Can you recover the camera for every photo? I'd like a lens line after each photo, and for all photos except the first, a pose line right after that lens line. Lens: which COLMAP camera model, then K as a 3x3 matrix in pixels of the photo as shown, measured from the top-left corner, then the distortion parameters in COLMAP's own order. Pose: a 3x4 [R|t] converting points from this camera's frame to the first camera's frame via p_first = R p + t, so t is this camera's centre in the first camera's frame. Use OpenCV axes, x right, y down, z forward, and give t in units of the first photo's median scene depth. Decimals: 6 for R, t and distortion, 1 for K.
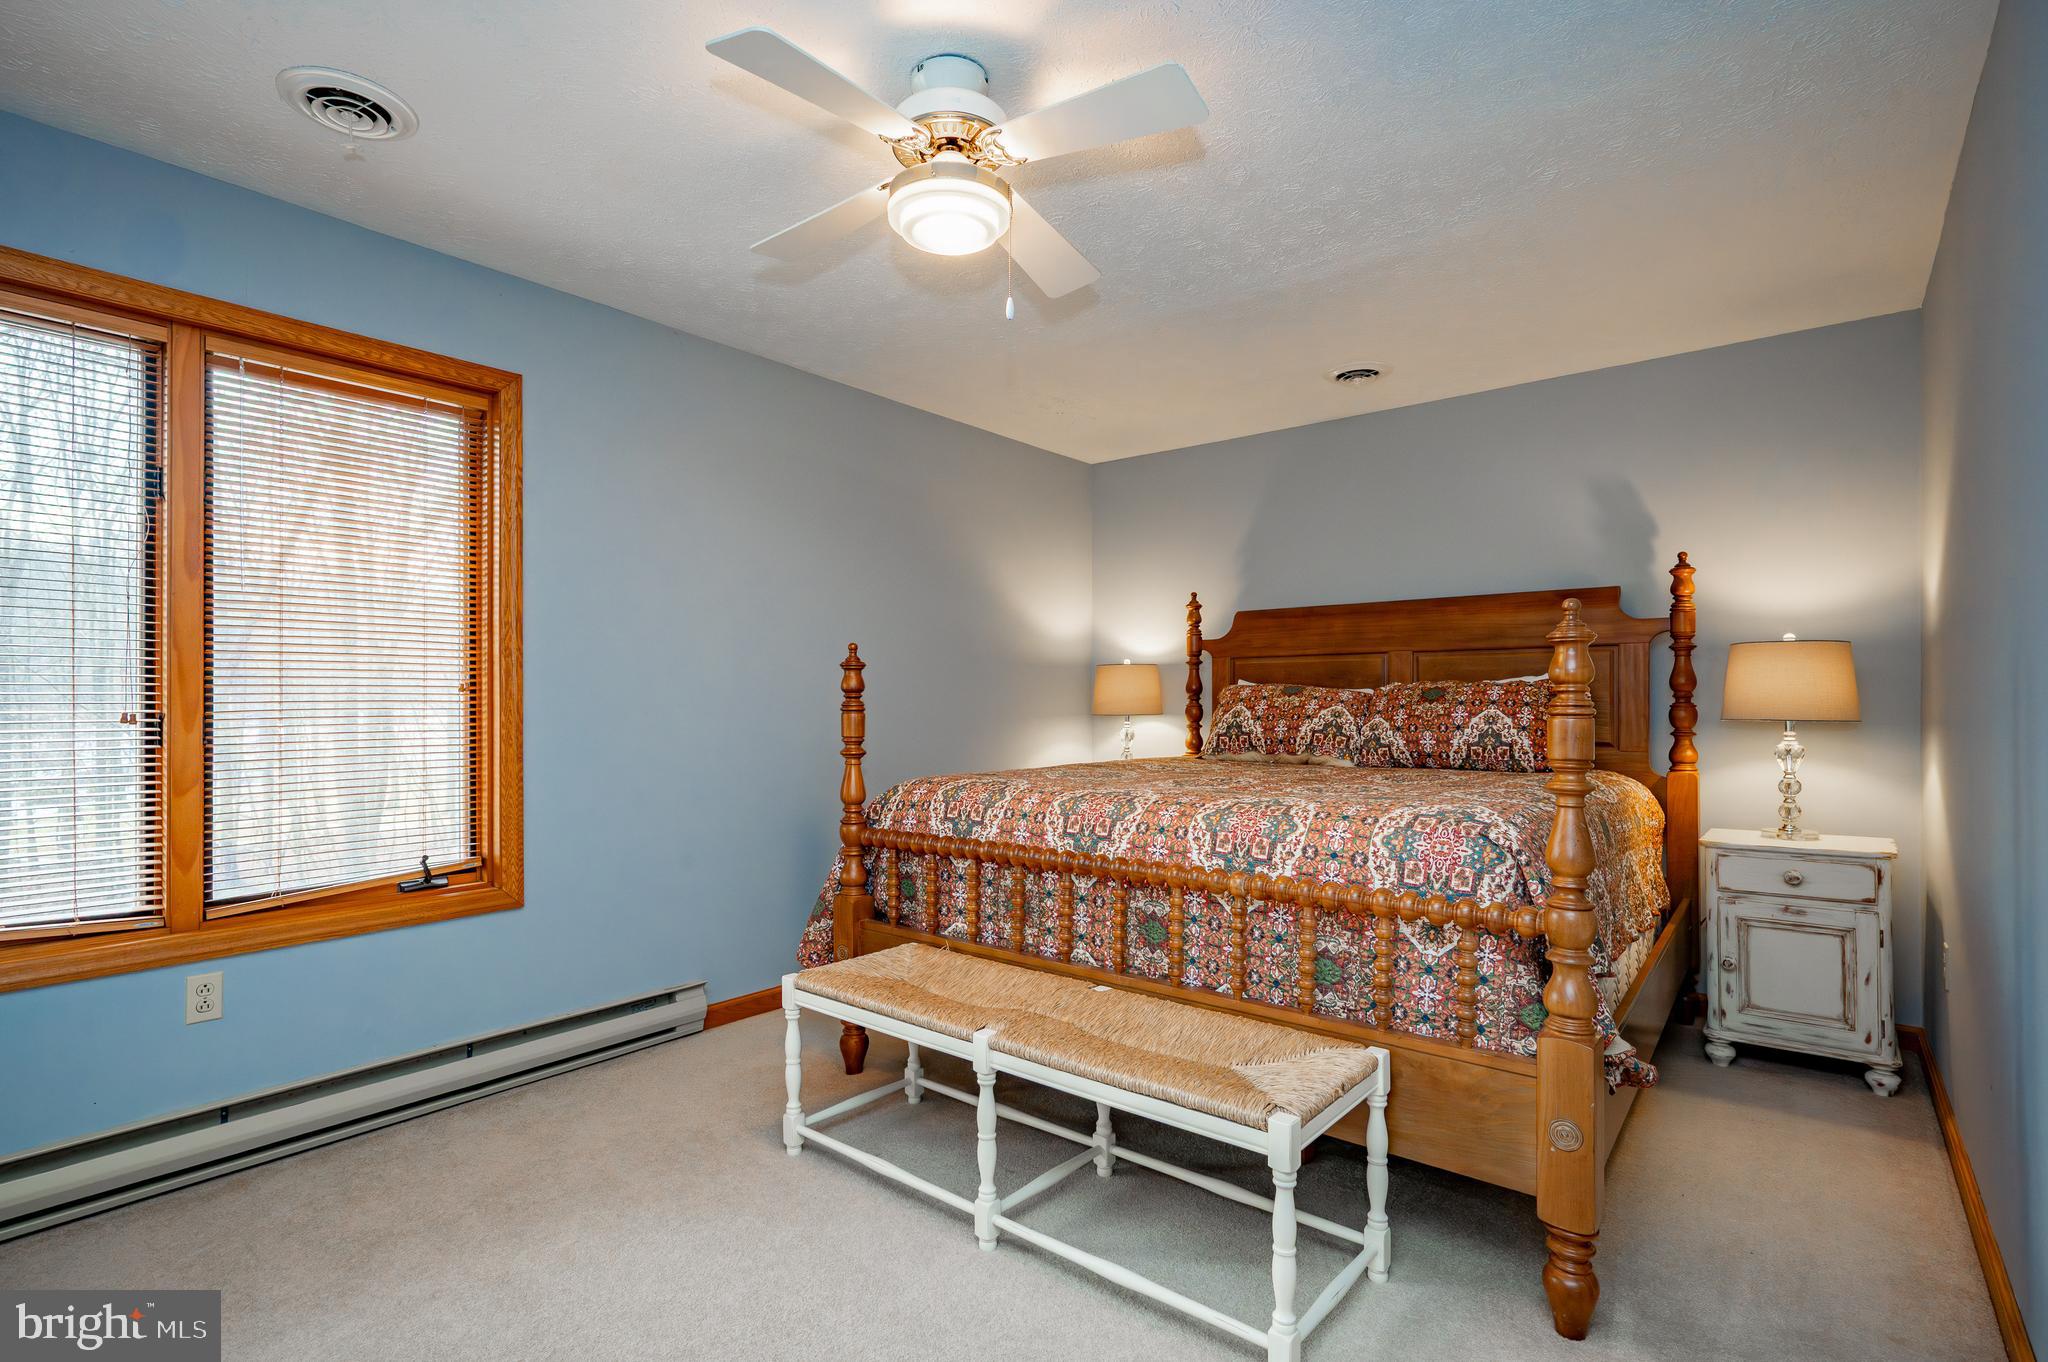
lens RADIAL K [[975.9, 0, 1024.0], [0, 975.9, 681.0], [0, 0, 1]] dist [0.043498, -0.048146]
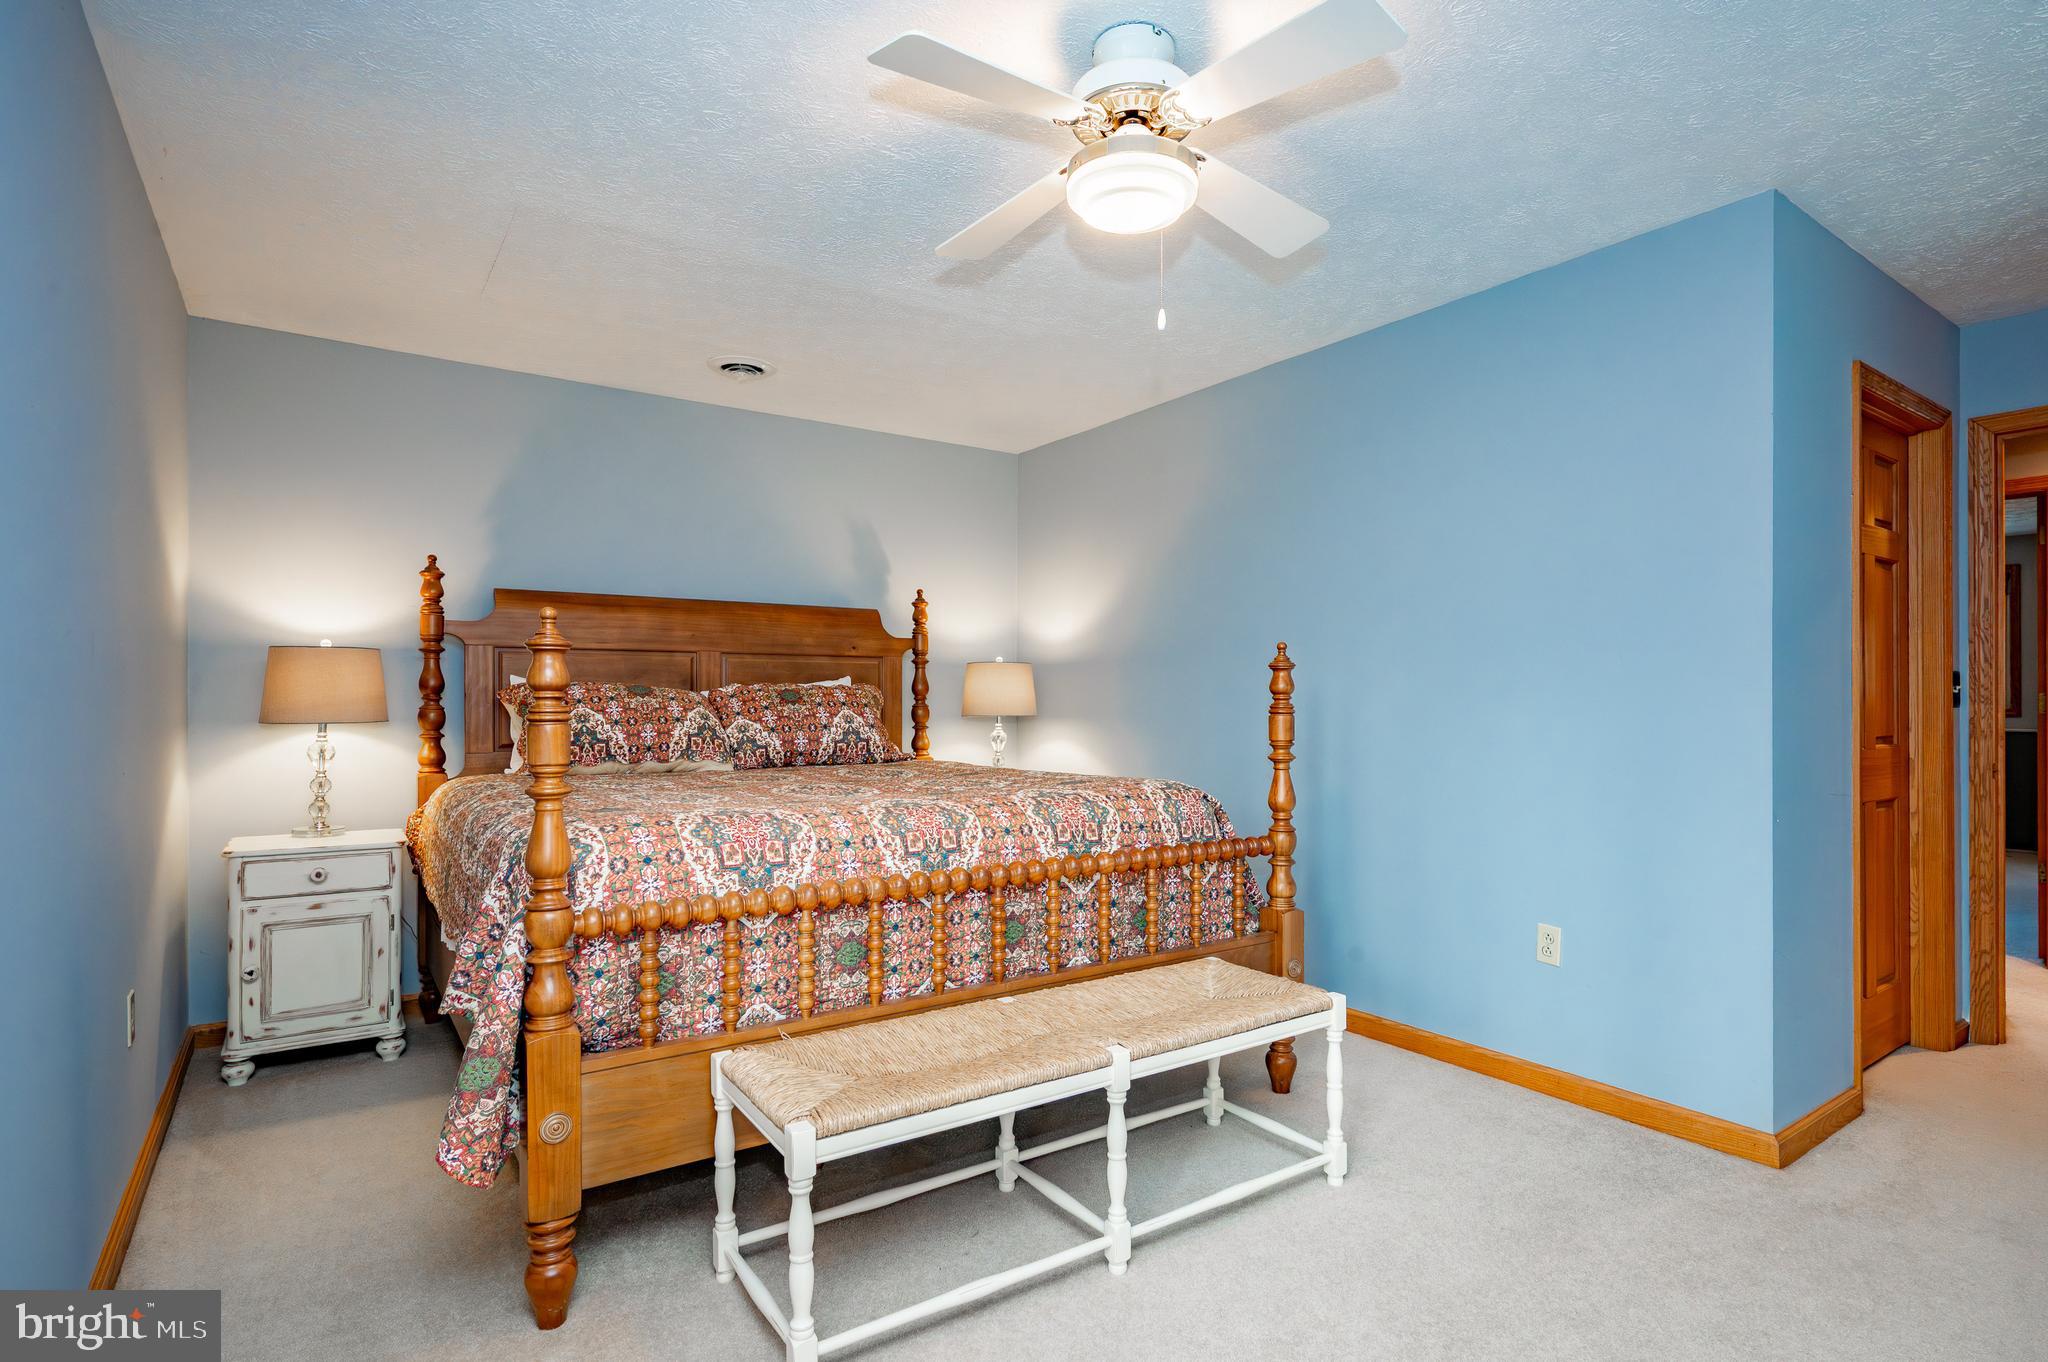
lens RADIAL K [[1014.6, 0, 1021.5], [0, 1014.6, 700.4], [0, 0, 1]] dist [-0.015435, -0.000036]
pose [[0.281914, 0.002934, 0.959435, -0.594685], [-0.021092, 0.999773, 0.003140, 0.010093], [-0.959208, -0.021122, 0.281911, 0.483589]]
